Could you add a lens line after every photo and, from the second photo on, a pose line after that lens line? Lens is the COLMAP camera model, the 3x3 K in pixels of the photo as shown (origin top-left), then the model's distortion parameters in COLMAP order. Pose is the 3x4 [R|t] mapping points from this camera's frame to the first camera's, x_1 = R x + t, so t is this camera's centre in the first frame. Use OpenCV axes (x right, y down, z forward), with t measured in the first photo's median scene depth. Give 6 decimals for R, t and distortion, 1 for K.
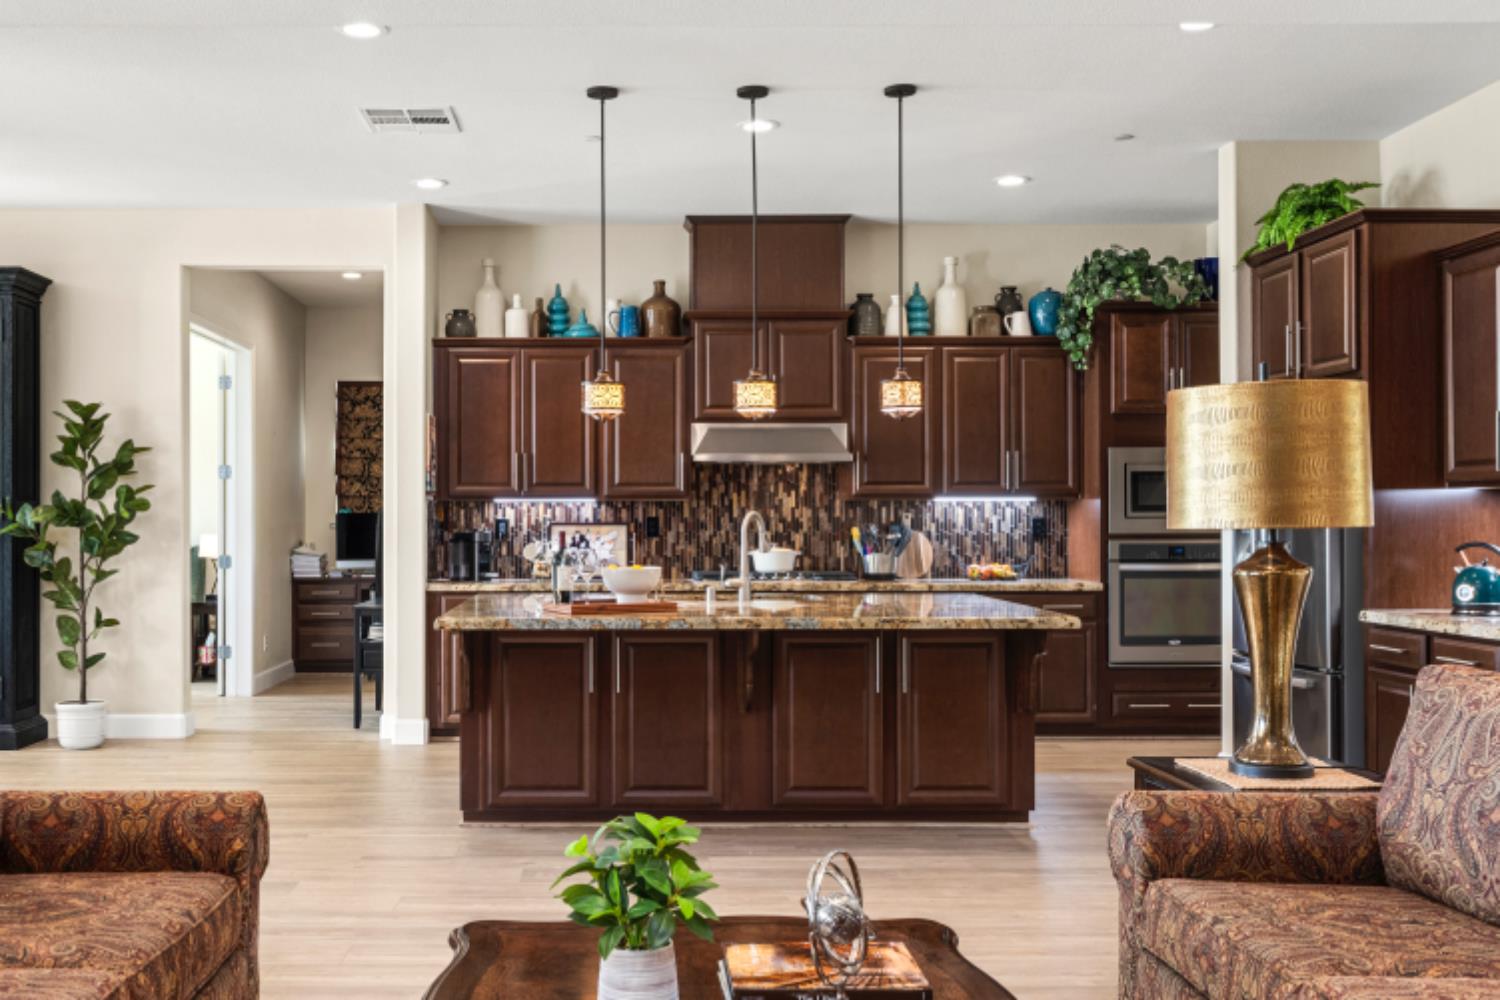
lens RADIAL K [[1465.5, 0, 608.0], [0, 1465.5, 507.6], [0, 0, 1]] dist [-0.001550, -0.007489]
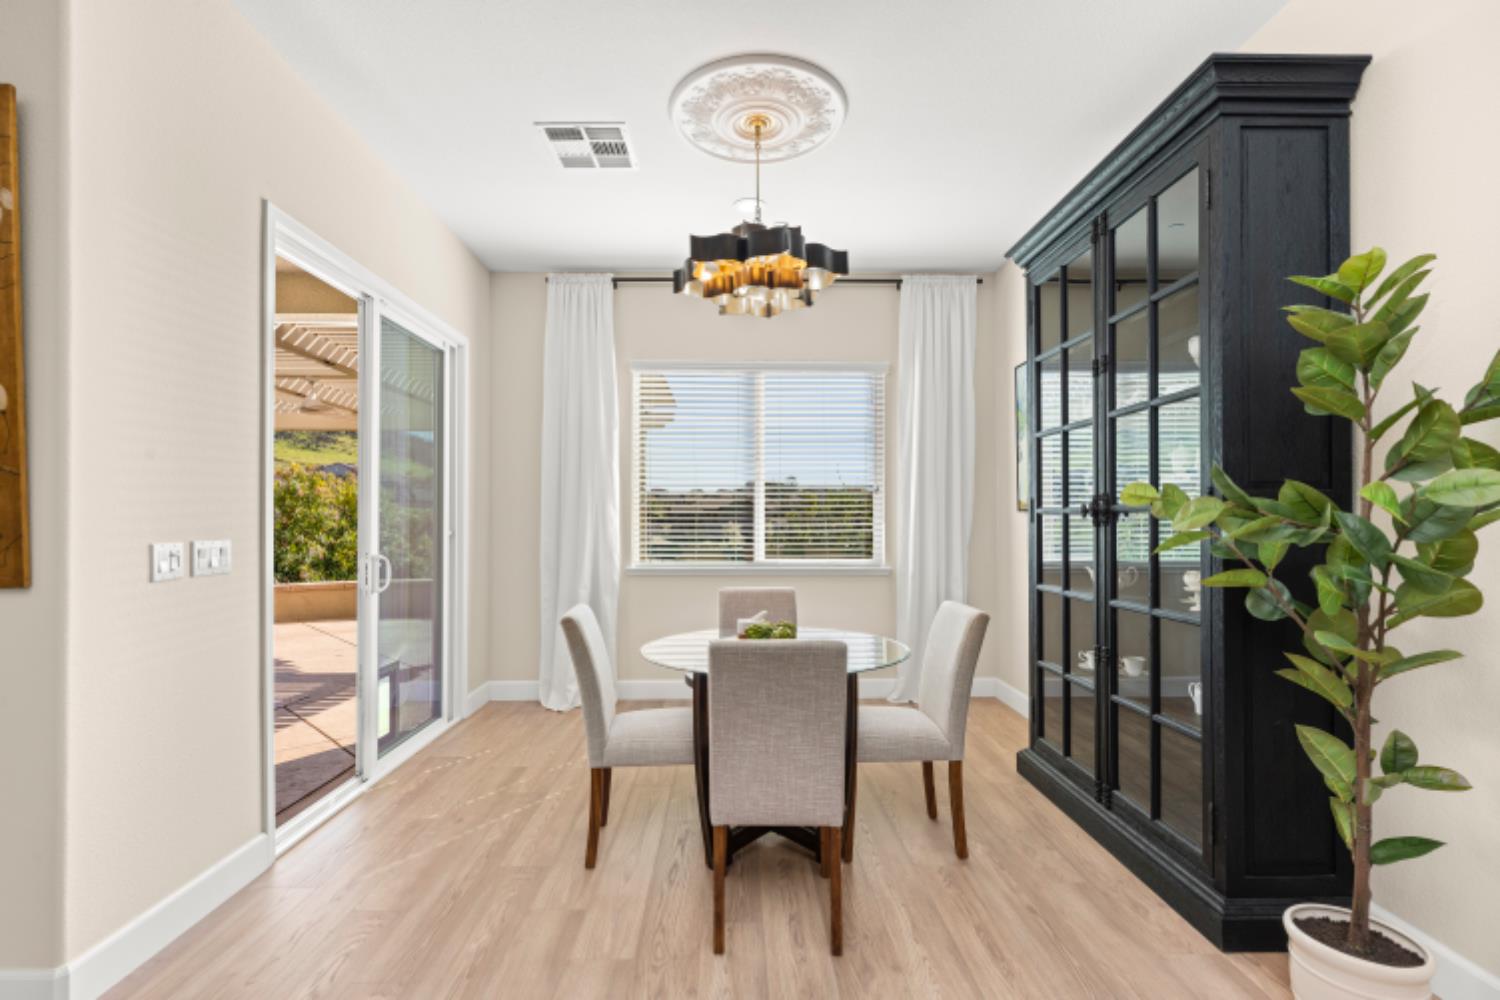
lens RADIAL K [[695.8, 0, 744.8], [0, 695.8, 514.5], [0, 0, 1]] dist [0.004166, 0.000111]
pose [[0.001310, -0.002474, -0.999996, -0.143297], [0.006237, 0.999978, -0.002466, 0.003616], [0.999980, -0.006234, 0.001325, 0.812192]]
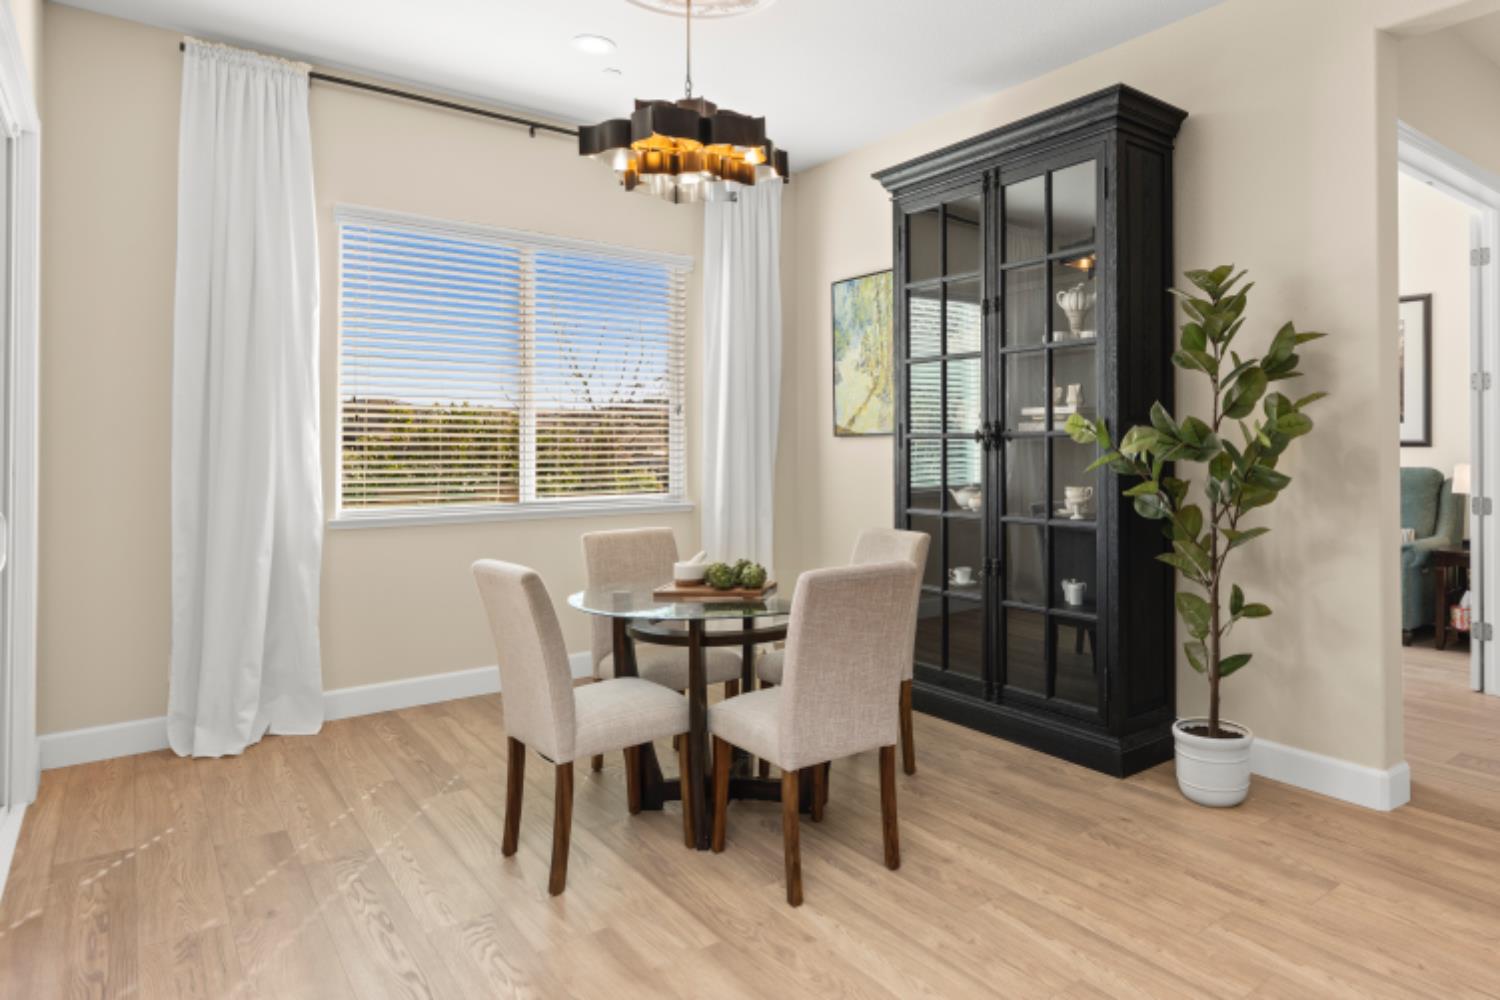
lens RADIAL K [[1095.8, 0, 751.7], [0, 1095.8, 439.9], [0, 0, 1]] dist [0.008198, -0.000838]
pose [[0.656441, -0.001908, -0.754375, -0.122574], [0.003052, 0.999995, 0.000127, 0.003407], [0.754371, -0.002385, 0.656444, 0.517666]]
